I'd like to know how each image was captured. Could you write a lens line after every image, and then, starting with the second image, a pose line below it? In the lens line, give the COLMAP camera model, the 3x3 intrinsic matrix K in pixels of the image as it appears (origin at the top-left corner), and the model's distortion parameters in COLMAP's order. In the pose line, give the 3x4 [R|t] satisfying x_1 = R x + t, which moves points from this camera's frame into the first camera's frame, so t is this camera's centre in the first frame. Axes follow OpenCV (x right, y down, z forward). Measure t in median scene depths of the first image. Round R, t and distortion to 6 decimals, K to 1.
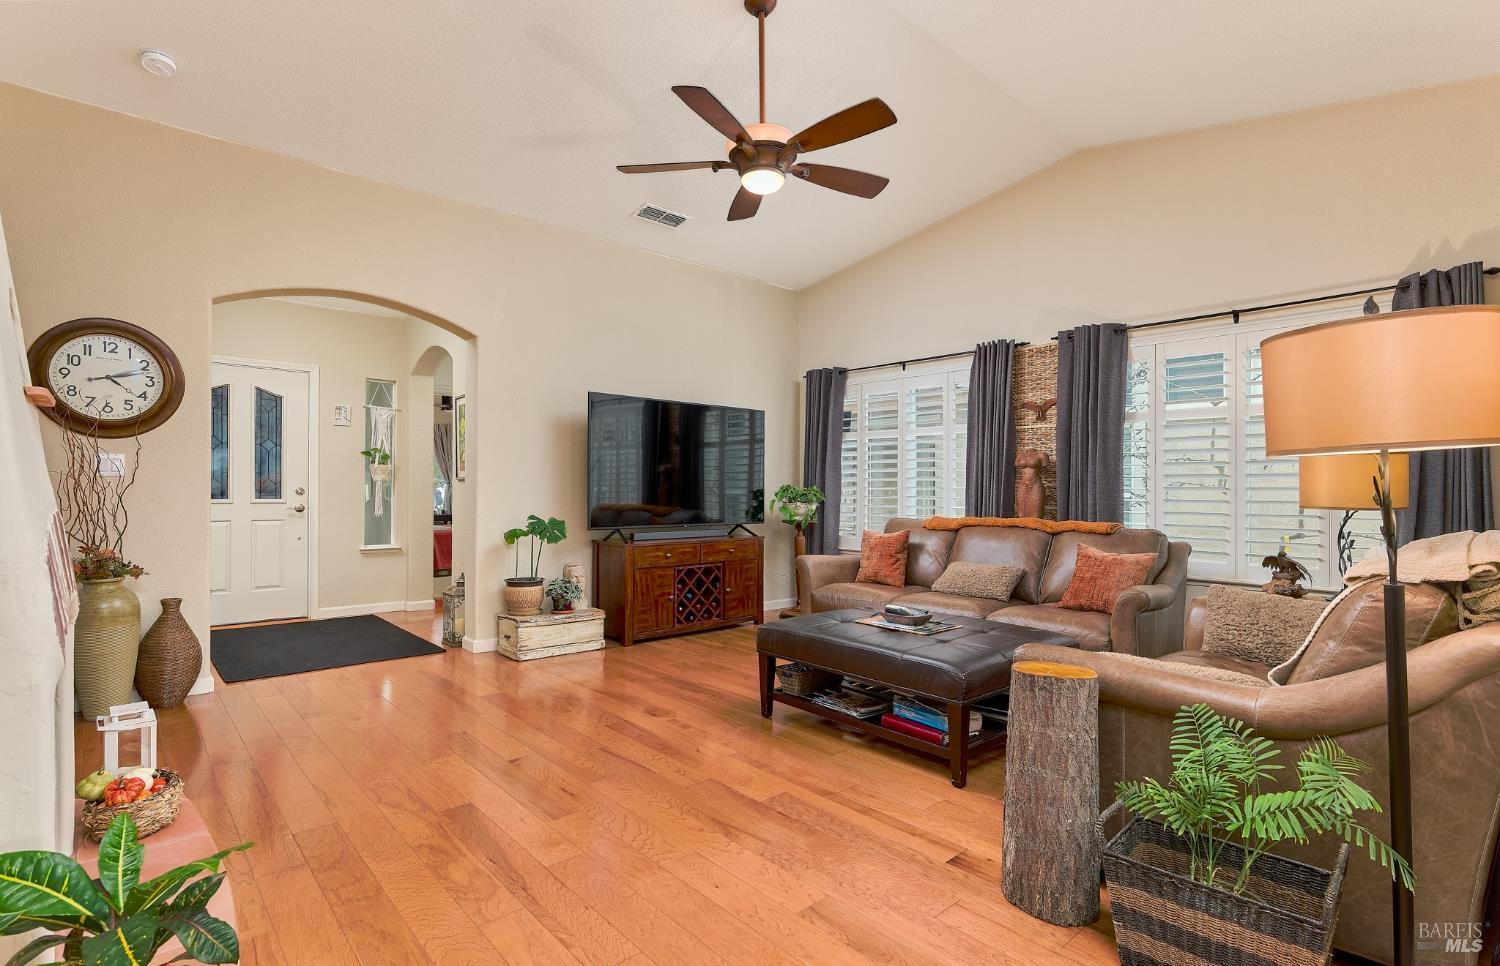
lens RADIAL K [[726.7, 0, 751.4], [0, 726.7, 491.0], [0, 0, 1]] dist [0.001962, 0.000136]
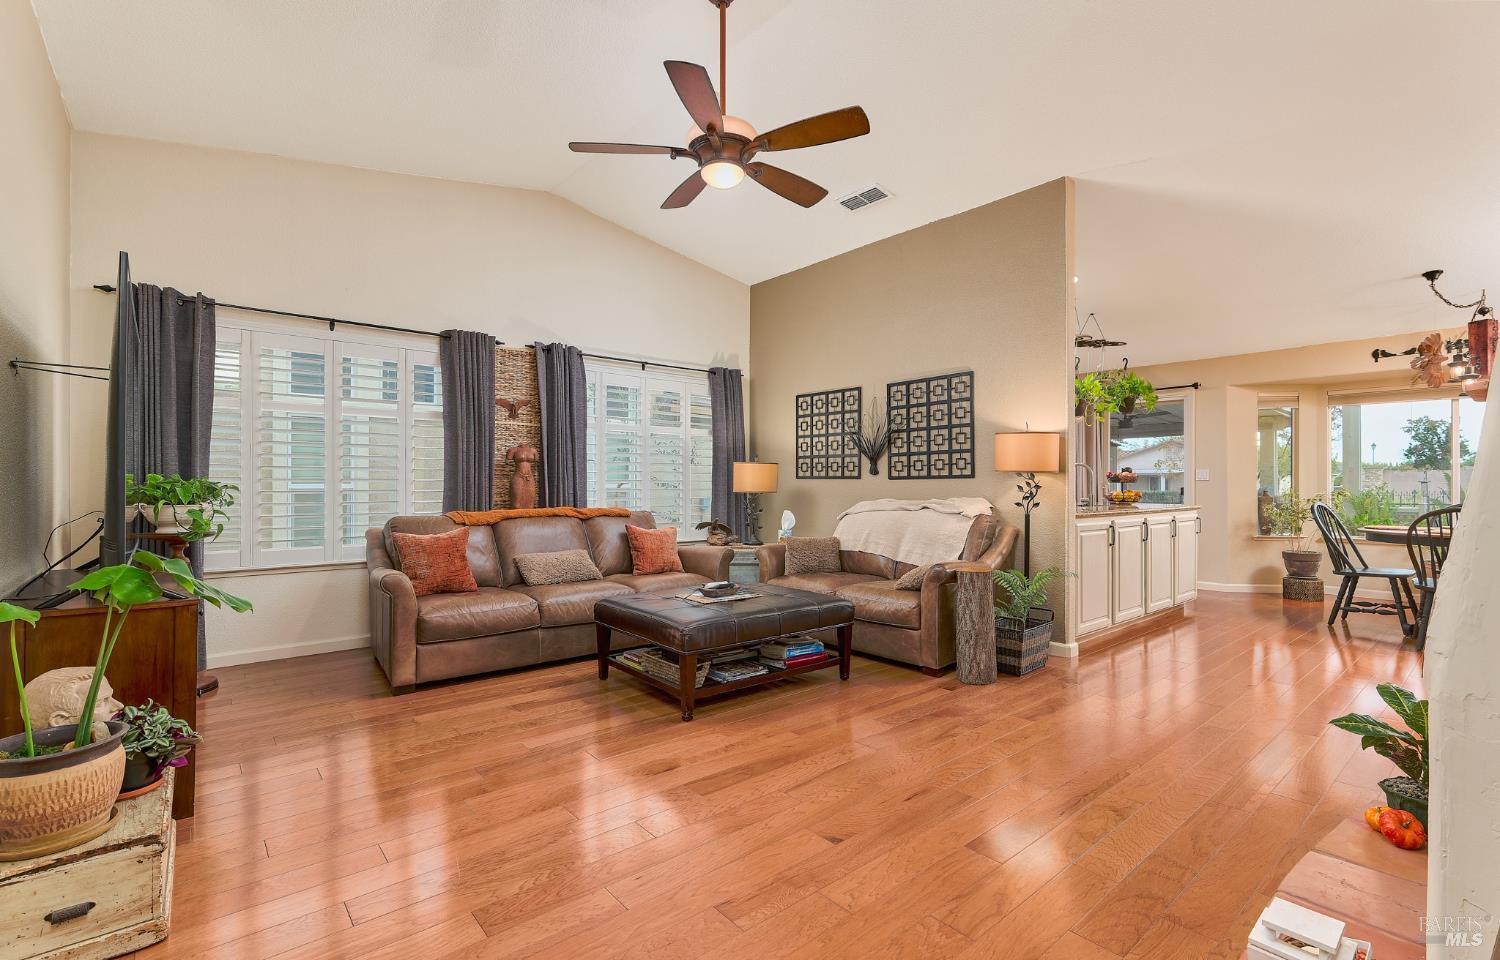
lens RADIAL K [[672.0, 0, 751.5], [0, 672.0, 484.5], [0, 0, 1]] dist [-0.012621, -0.000056]
pose [[0.015332, -0.003806, 0.999875, -0.598145], [0.002044, 0.999991, 0.003775, -0.000958], [-0.999880, 0.001986, 0.015339, 0.629231]]
